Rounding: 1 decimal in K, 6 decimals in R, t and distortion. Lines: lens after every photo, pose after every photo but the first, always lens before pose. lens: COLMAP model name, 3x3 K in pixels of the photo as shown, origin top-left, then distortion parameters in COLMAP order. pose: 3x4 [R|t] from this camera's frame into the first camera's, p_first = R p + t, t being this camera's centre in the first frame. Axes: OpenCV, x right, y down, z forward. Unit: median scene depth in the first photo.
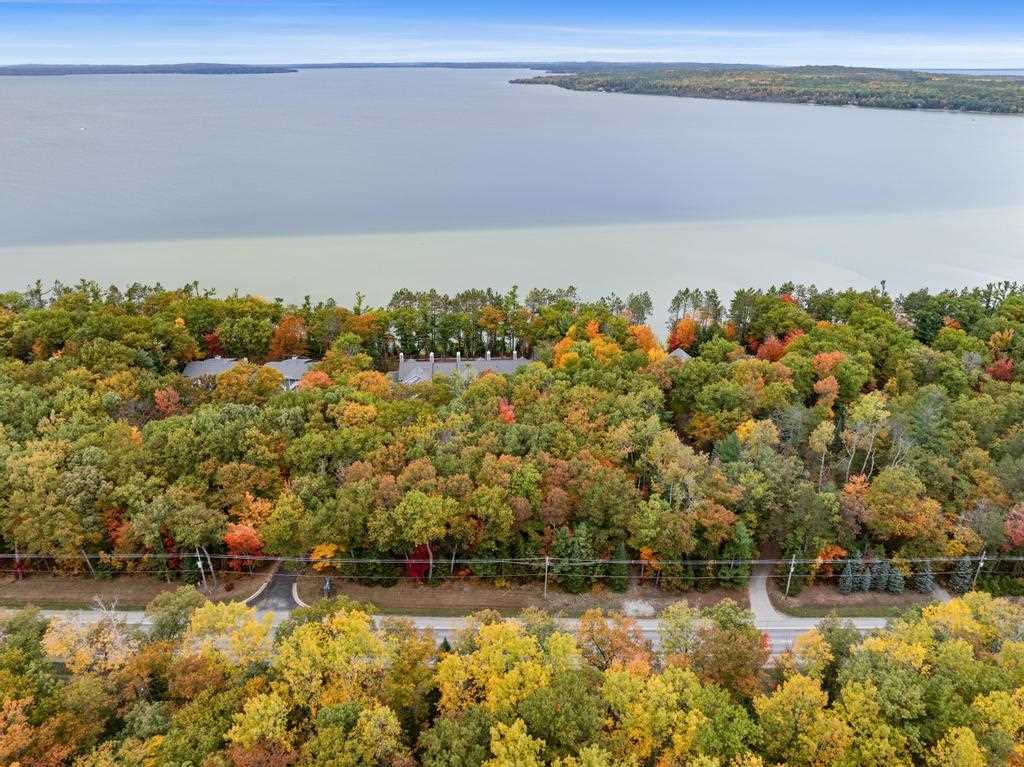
lens RADIAL K [[725.0, 0, 512.0], [0, 725.0, 383.5], [0, 0, 1]] dist [-0.035957, -0.002497]
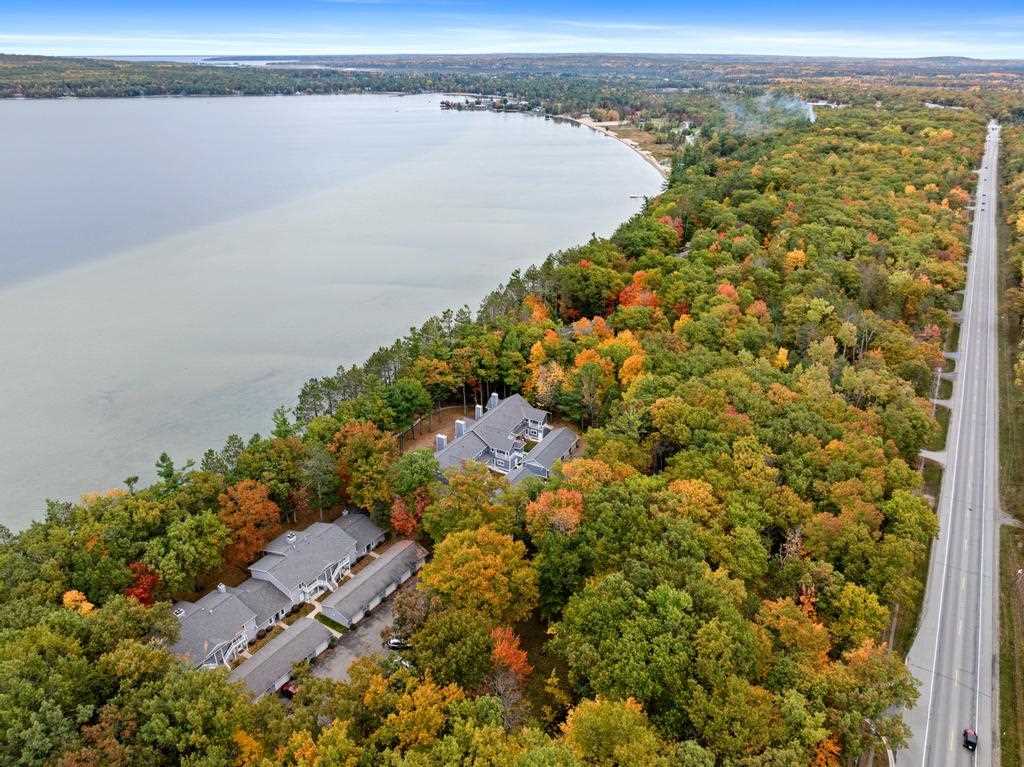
lens RADIAL K [[717.4, 0, 512.0], [0, 717.4, 383.5], [0, 0, 1]] dist [-0.043503, 0.012139]
pose [[0.501522, -0.352119, 0.790245, -0.587603], [0.336777, 0.920836, 0.196576, -0.190777], [-0.796905, 0.167549, 0.580405, 0.442305]]
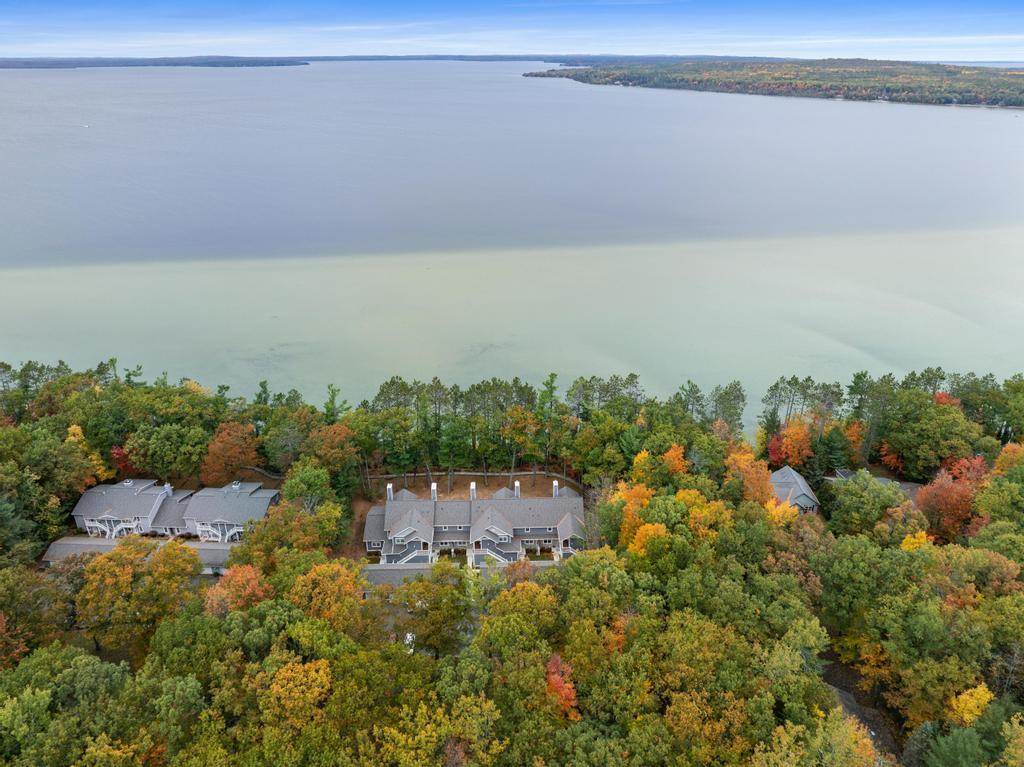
lens RADIAL K [[717.4, 0, 512.0], [0, 717.4, 383.5], [0, 0, 1]] dist [-0.043503, 0.012139]
pose [[0.999883, 0.005964, -0.014118, -0.024806], [-0.005781, 0.999899, 0.013008, -0.128610], [0.014194, -0.012925, 0.999816, 0.287519]]
